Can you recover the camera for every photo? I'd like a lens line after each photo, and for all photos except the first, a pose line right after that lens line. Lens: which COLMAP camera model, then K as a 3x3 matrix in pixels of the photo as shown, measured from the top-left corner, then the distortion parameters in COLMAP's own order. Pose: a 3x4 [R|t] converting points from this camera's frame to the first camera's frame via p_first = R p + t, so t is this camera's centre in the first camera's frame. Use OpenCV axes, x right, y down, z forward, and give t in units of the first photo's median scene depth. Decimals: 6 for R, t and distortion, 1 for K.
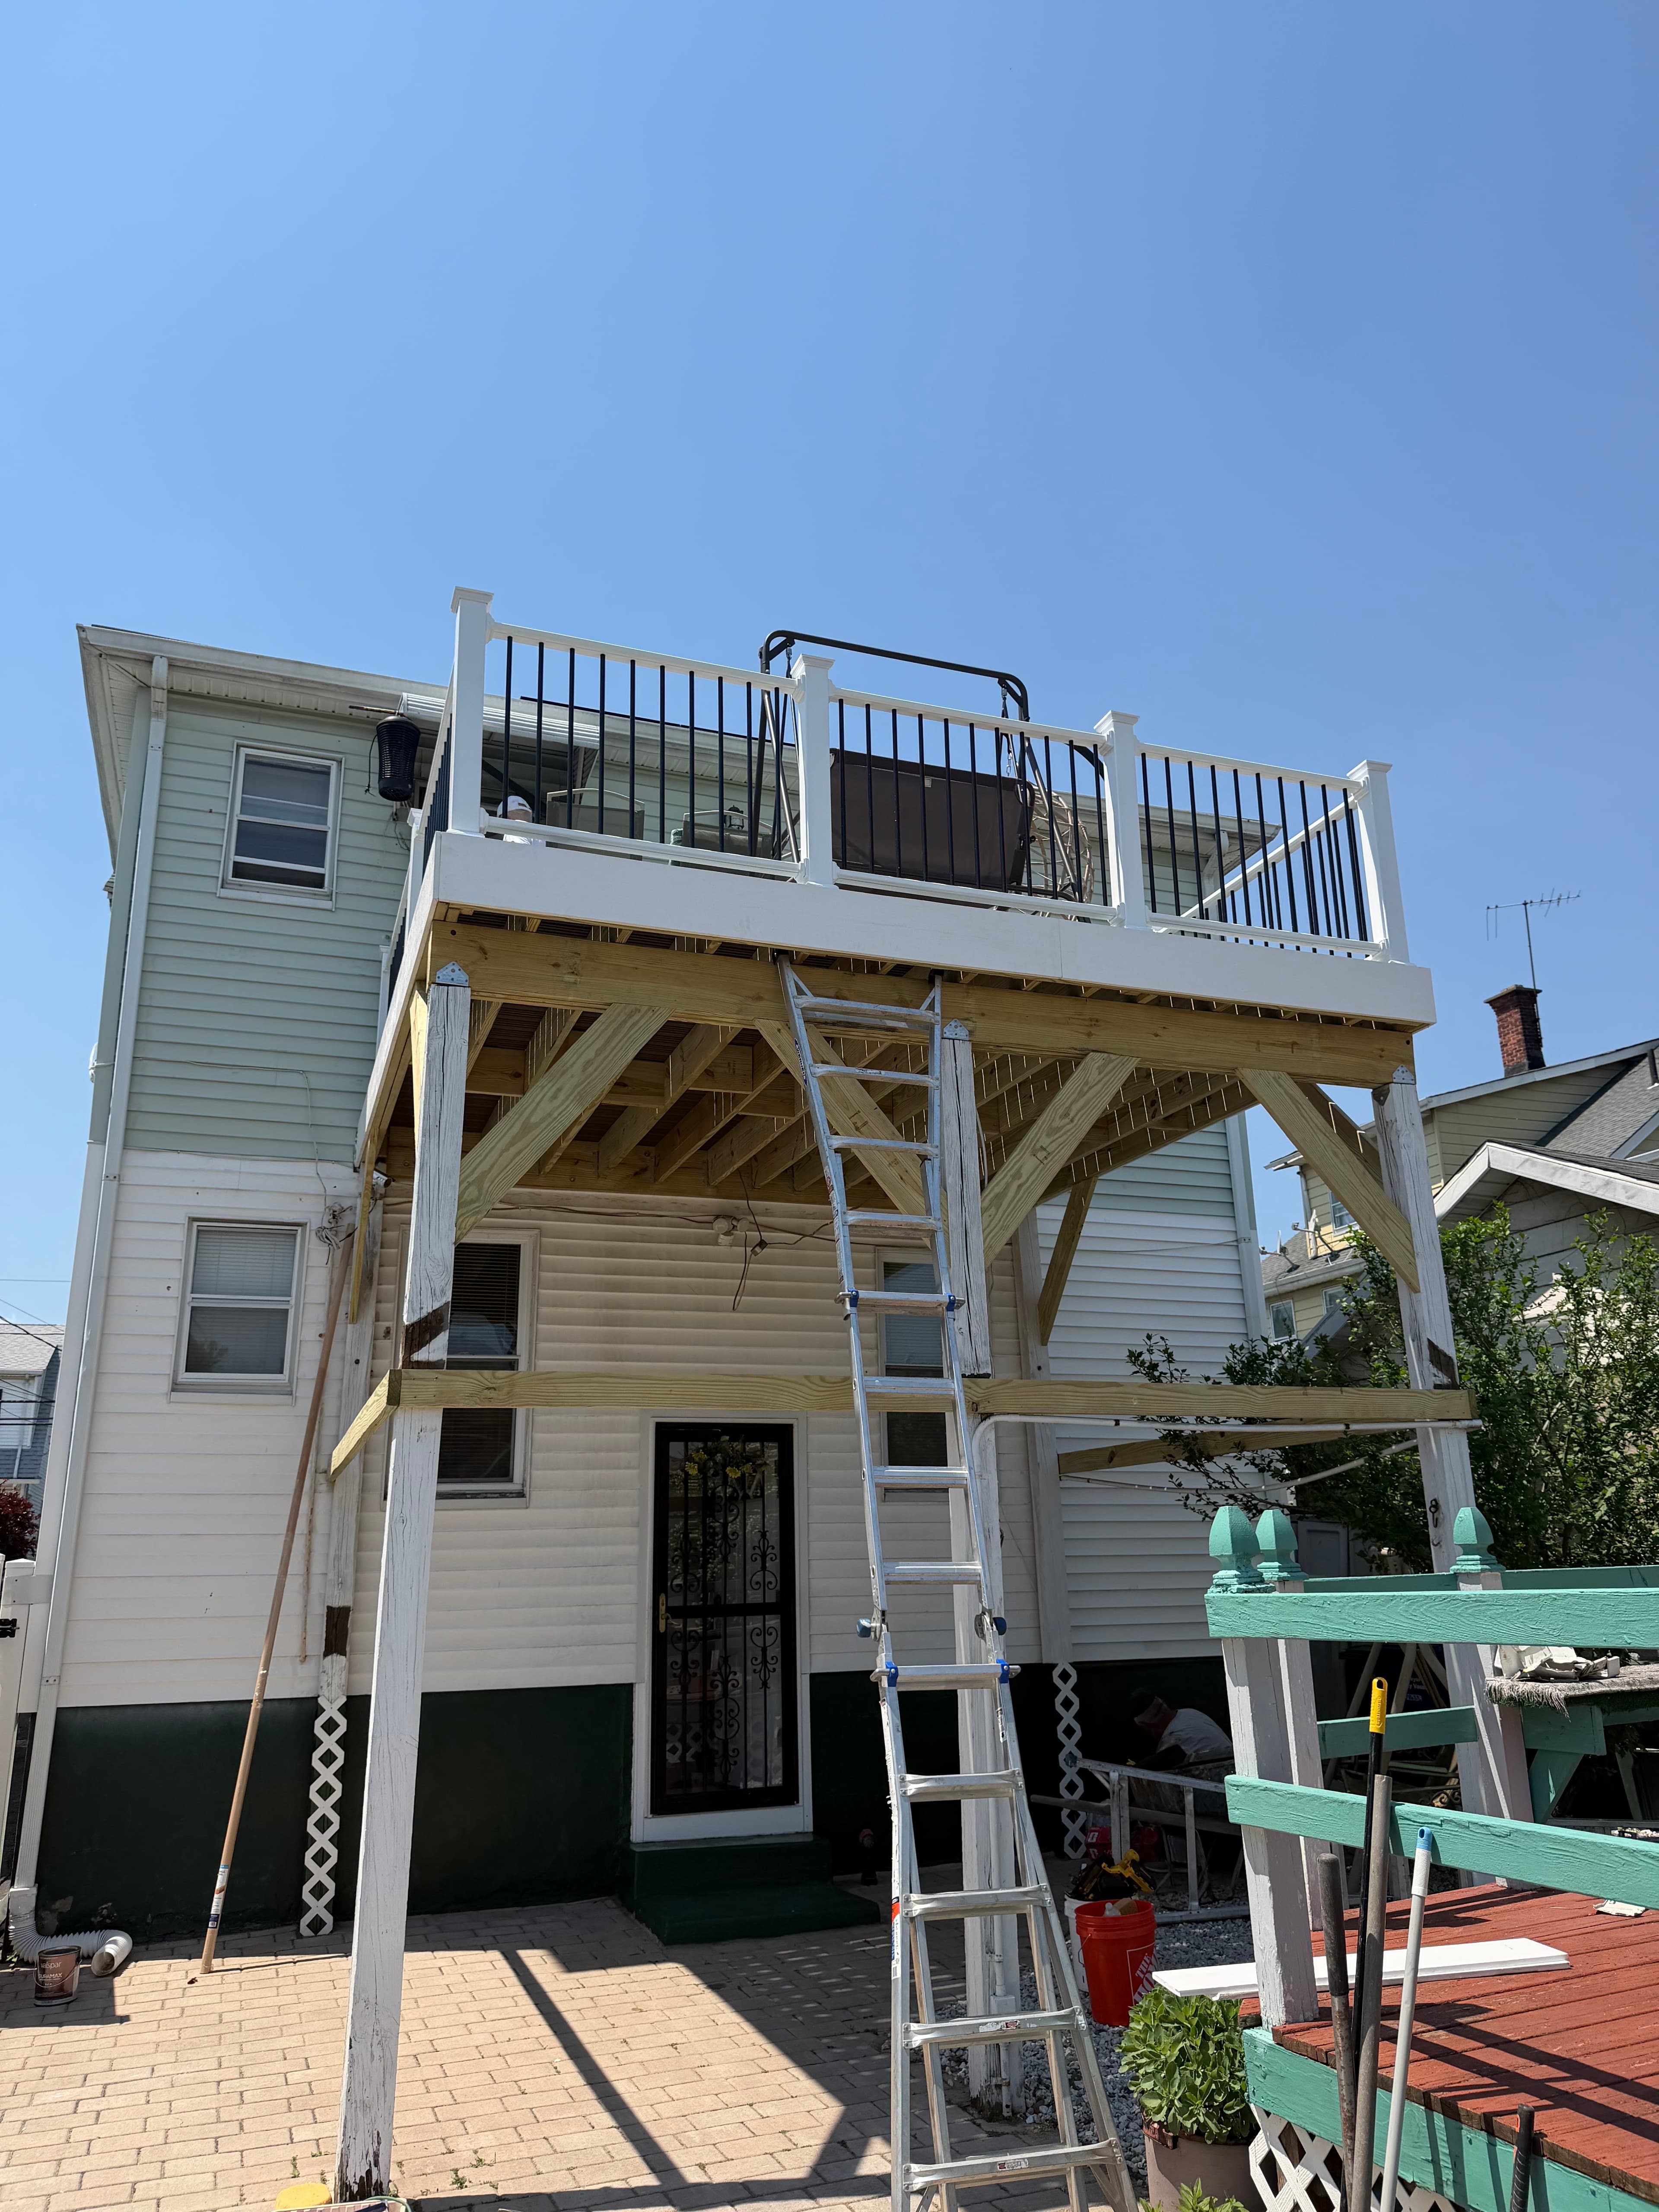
lens RADIAL K [[1665.6, 0, 829.5], [0, 1665.6, 1106.0], [0, 0, 1]] dist [0.123275, -0.234695]
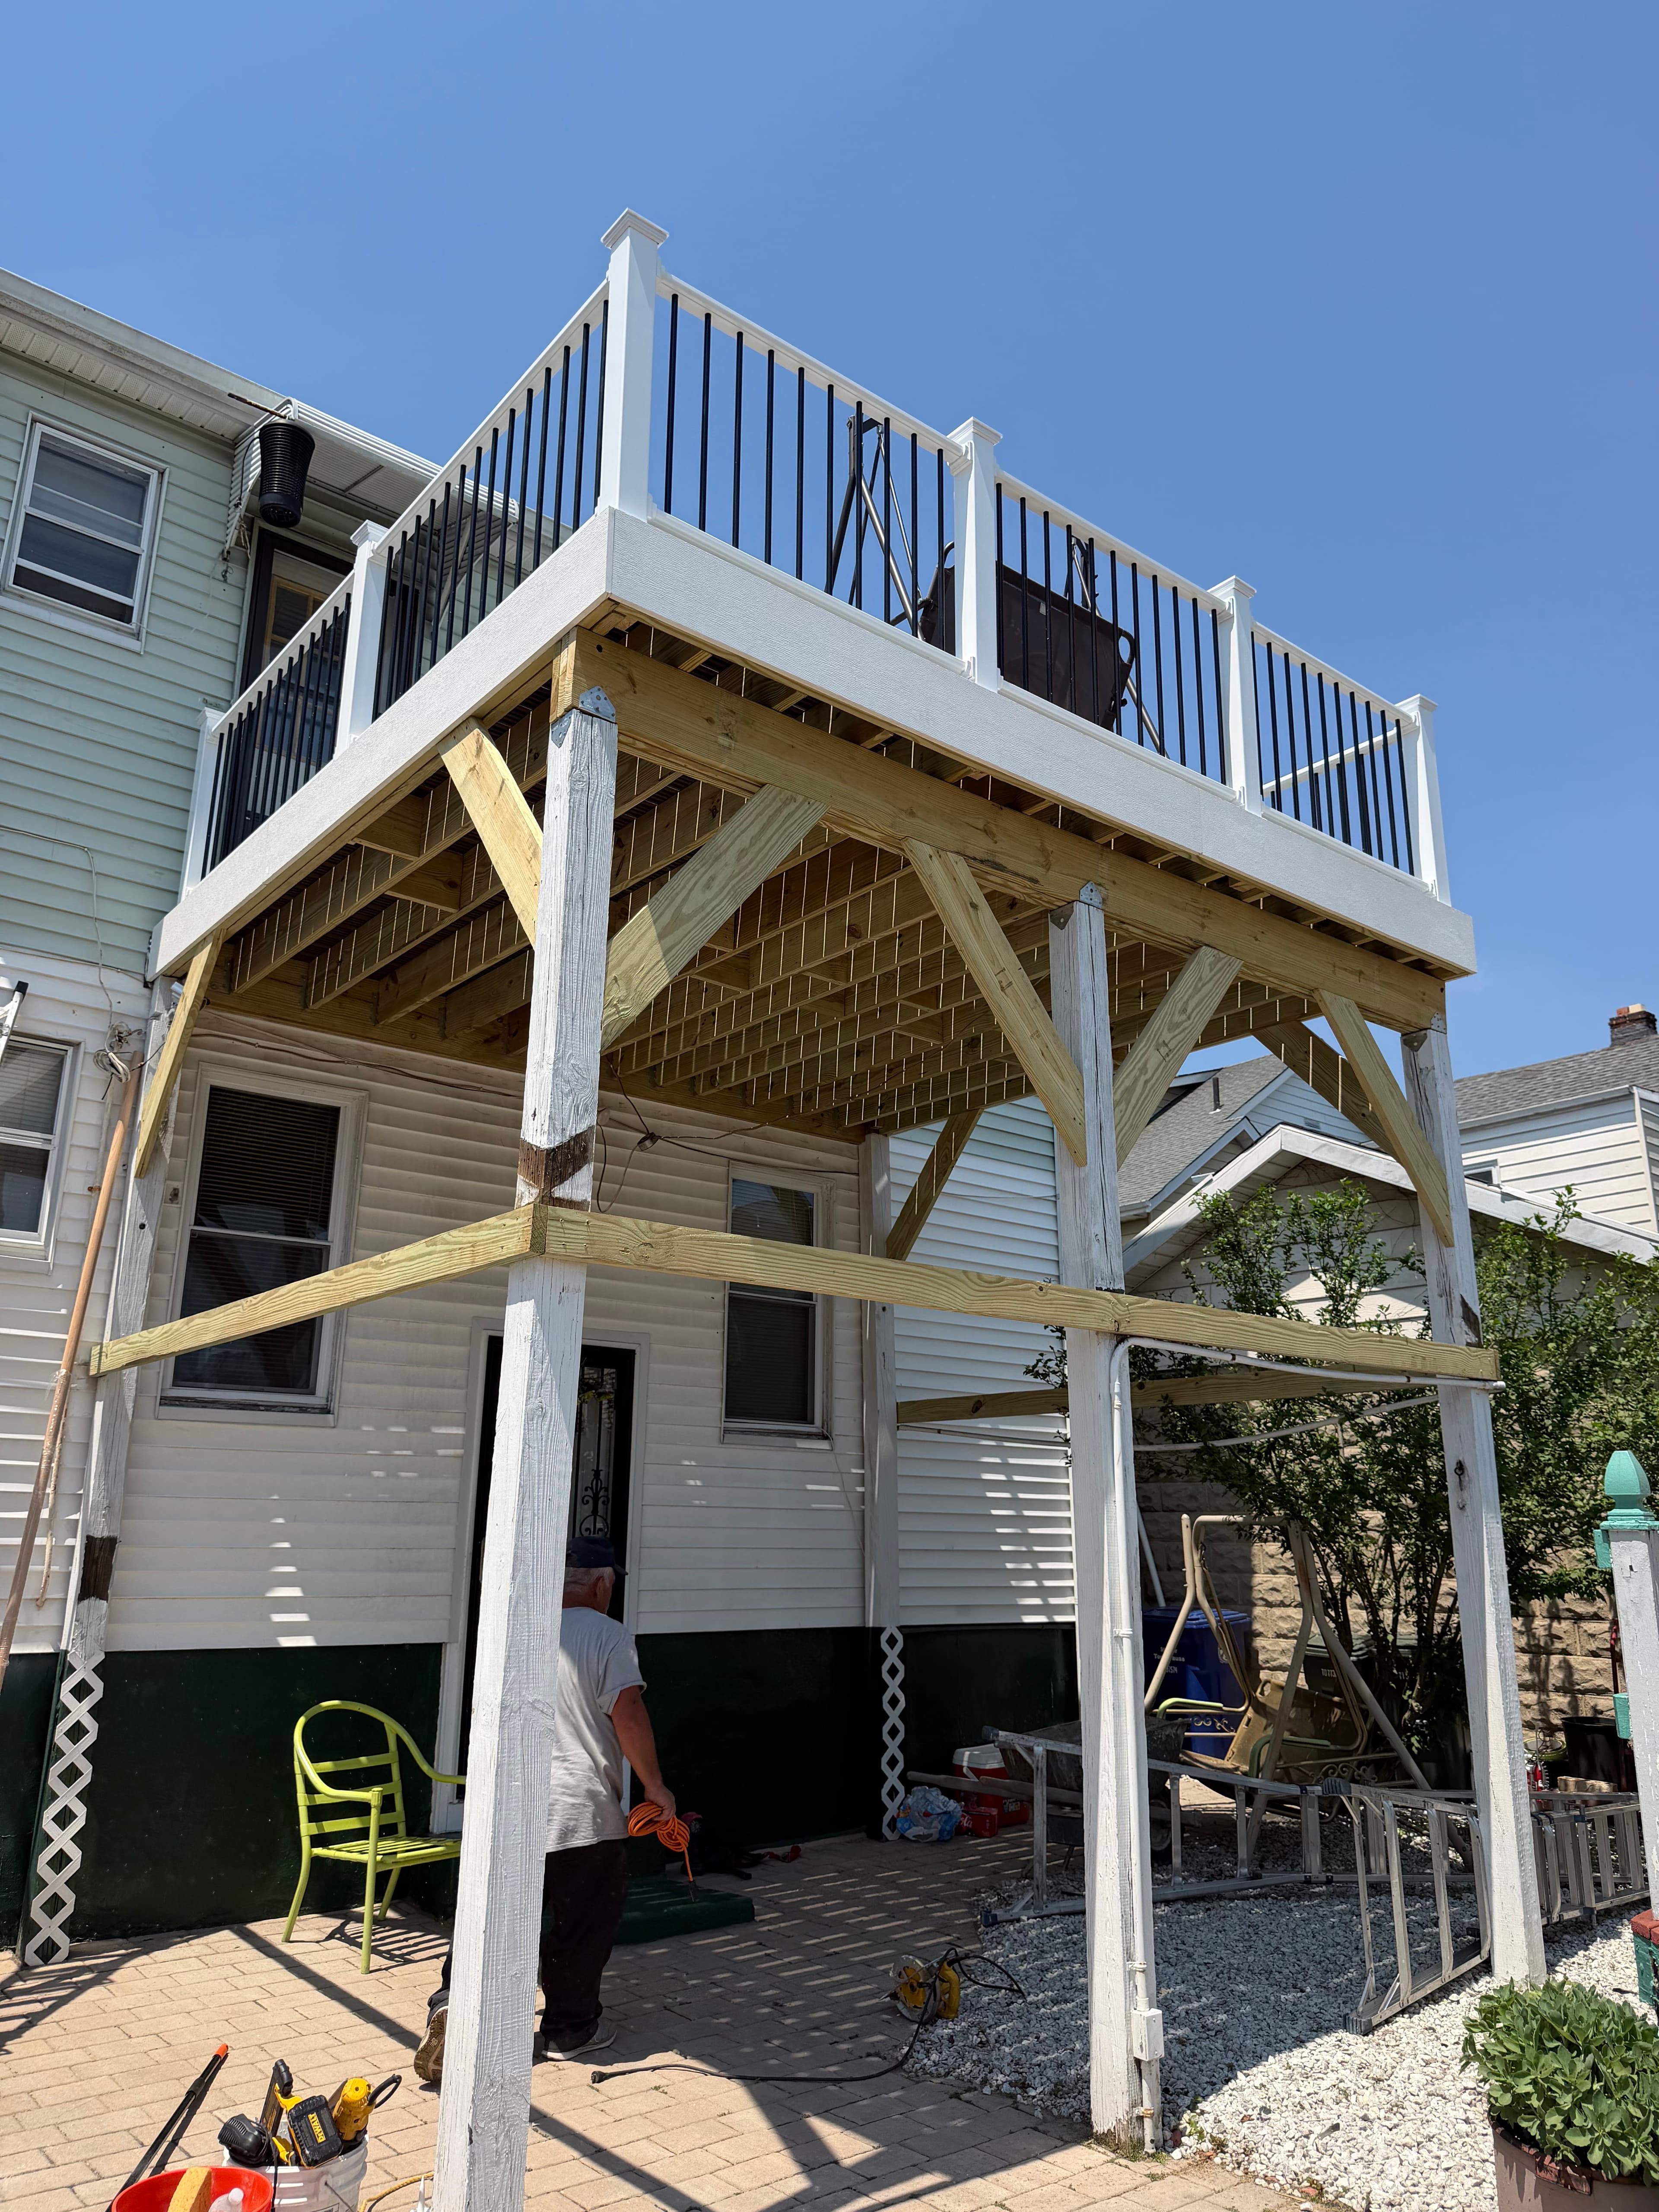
lens RADIAL K [[1654.1, 0, 829.5], [0, 1654.1, 1106.0], [0, 0, 1]] dist [0.064963, -0.102508]
pose [[0.941485, 0.116609, 0.316242, -0.243367], [-0.120113, 0.992724, -0.008462, 0.067892], [-0.314928, -0.030018, 0.948641, 0.179158]]
